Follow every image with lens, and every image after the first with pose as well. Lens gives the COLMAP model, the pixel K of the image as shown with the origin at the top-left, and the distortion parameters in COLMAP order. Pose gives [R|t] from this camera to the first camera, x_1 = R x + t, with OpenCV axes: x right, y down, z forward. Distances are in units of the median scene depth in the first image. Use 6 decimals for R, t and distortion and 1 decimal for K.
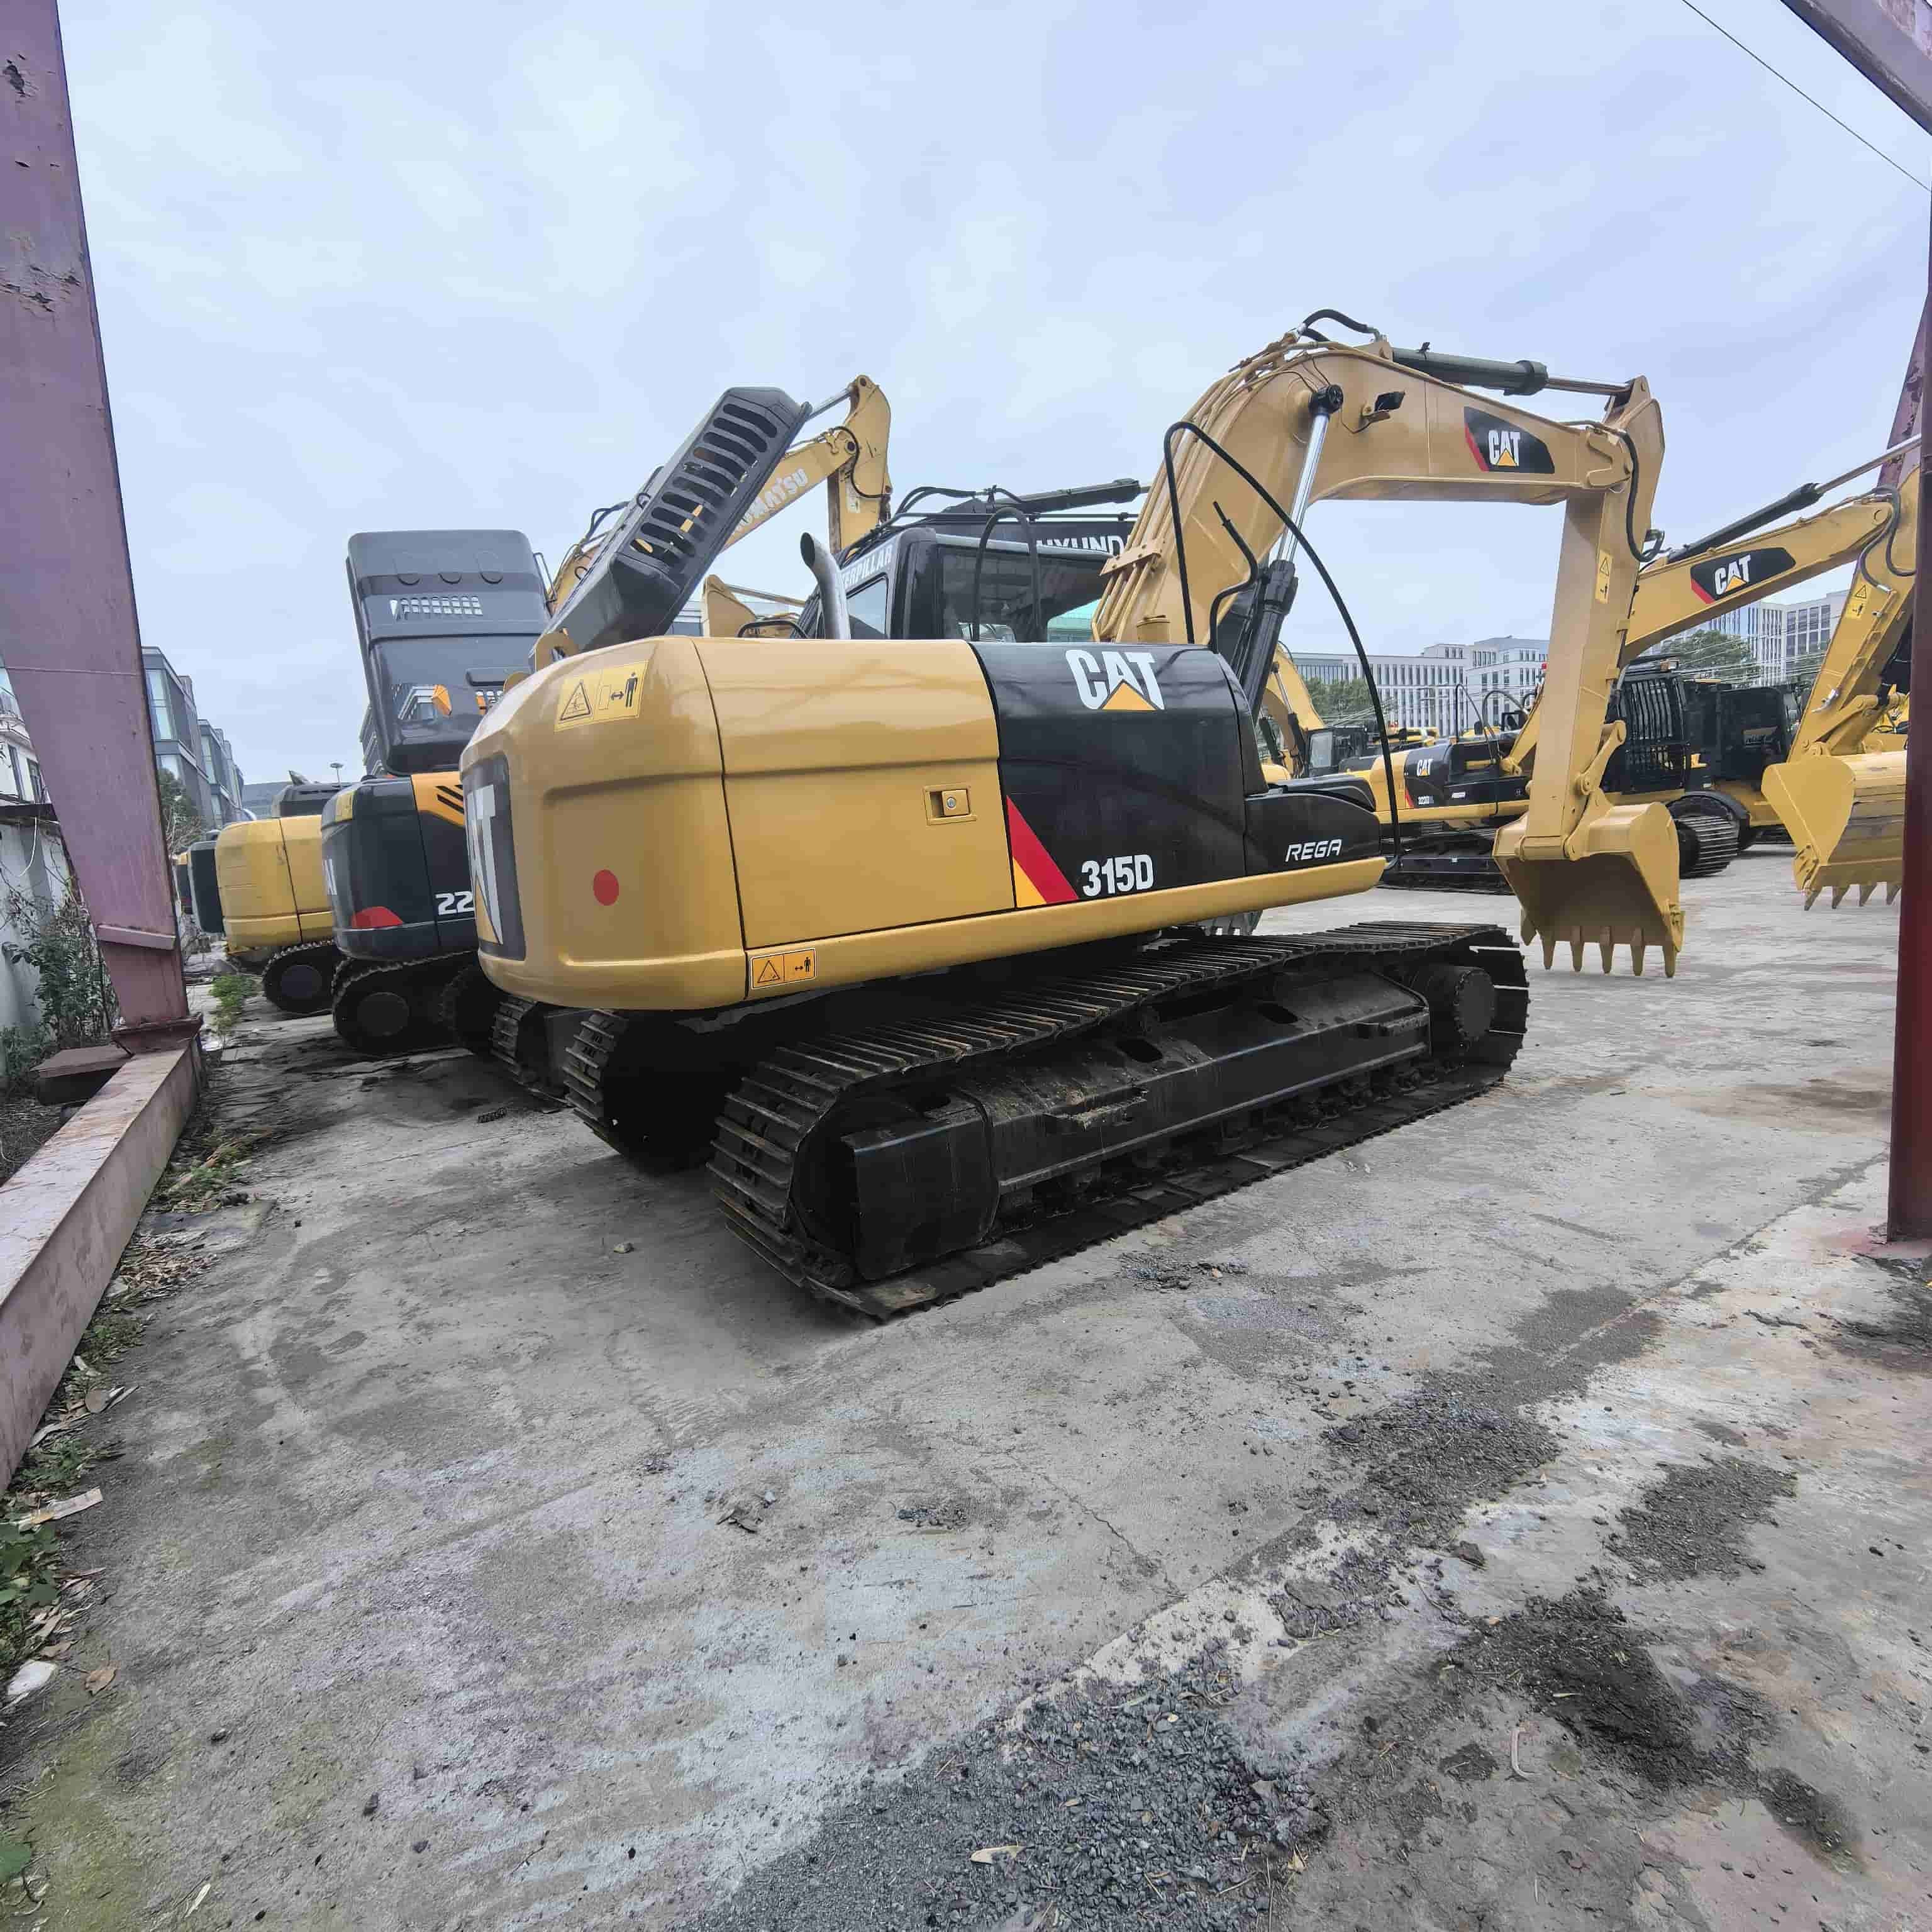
lens RADIAL K [[1021.1, 0, 972.0], [0, 1021.1, 974.4], [0, 0, 1]] dist [-0.011852, 0.000606]
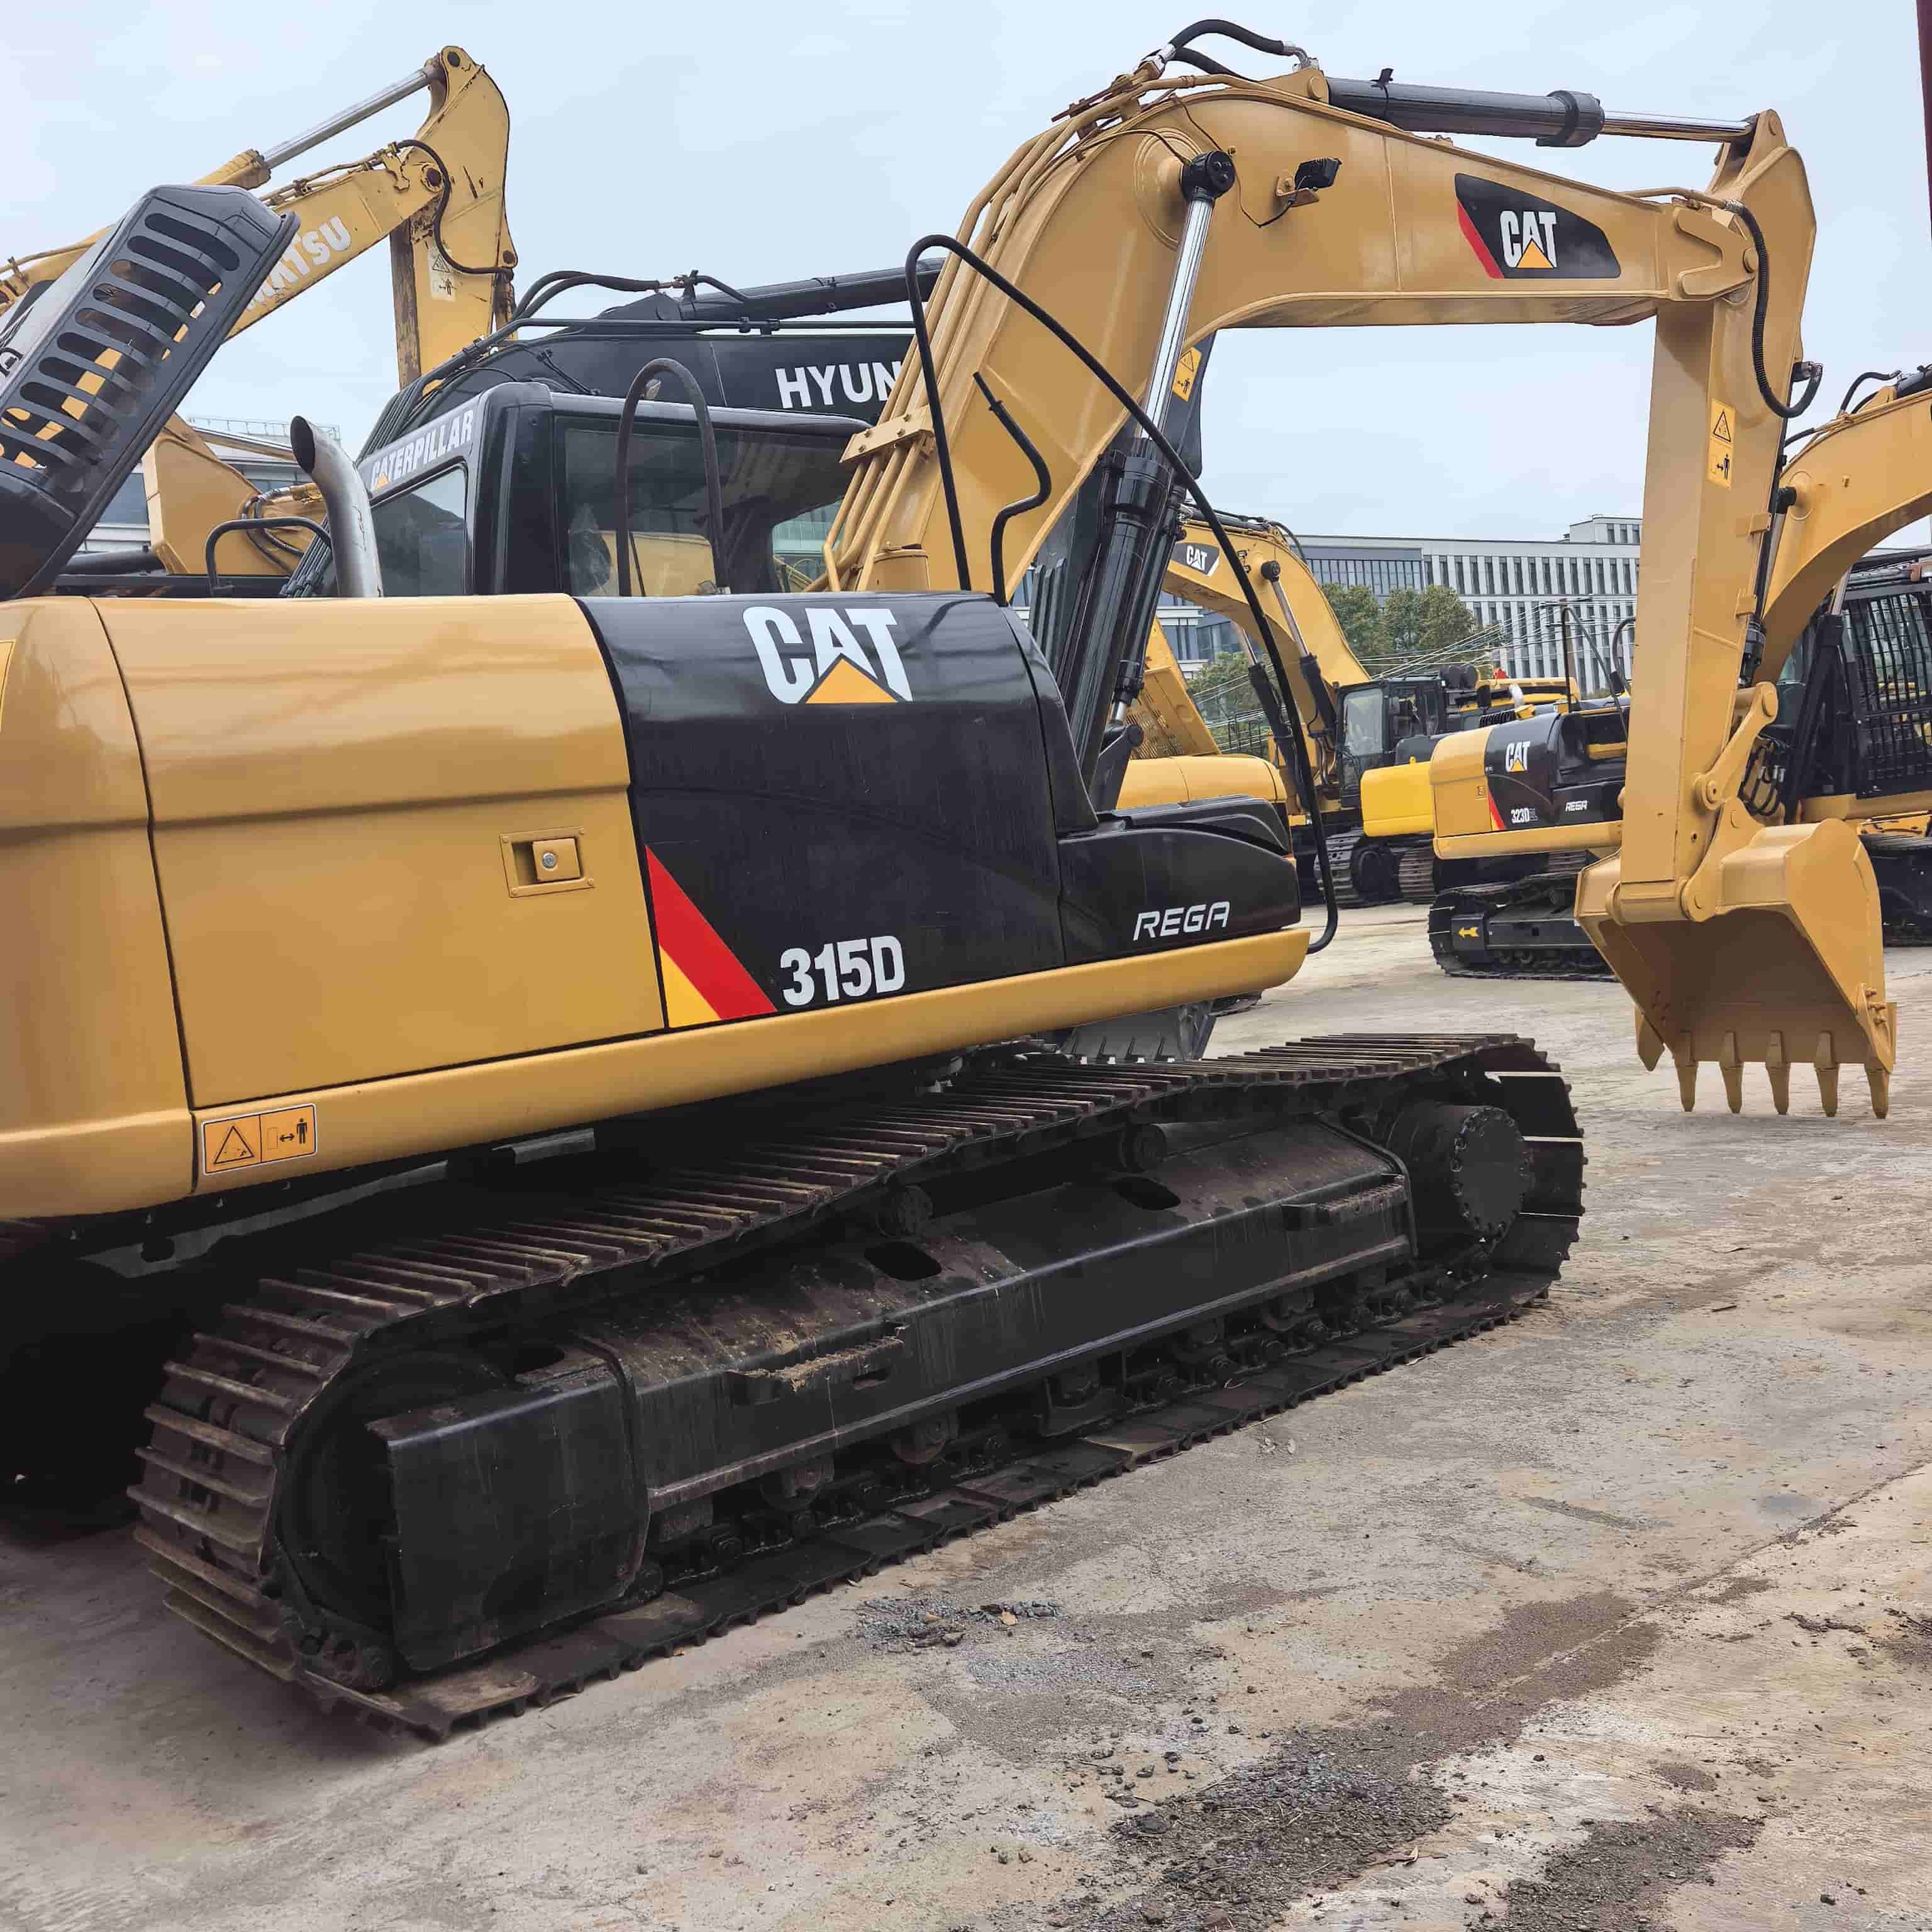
lens RADIAL K [[2018.5, 0, 971.2], [0, 2018.5, 993.1], [0, 0, 1]] dist [0.065929, -0.021178]
pose [[0.992461, -0.027381, 0.119466, 0.074179], [0.037445, 0.995860, -0.082831, 0.019104], [-0.116703, 0.086680, 0.989377, -0.200581]]
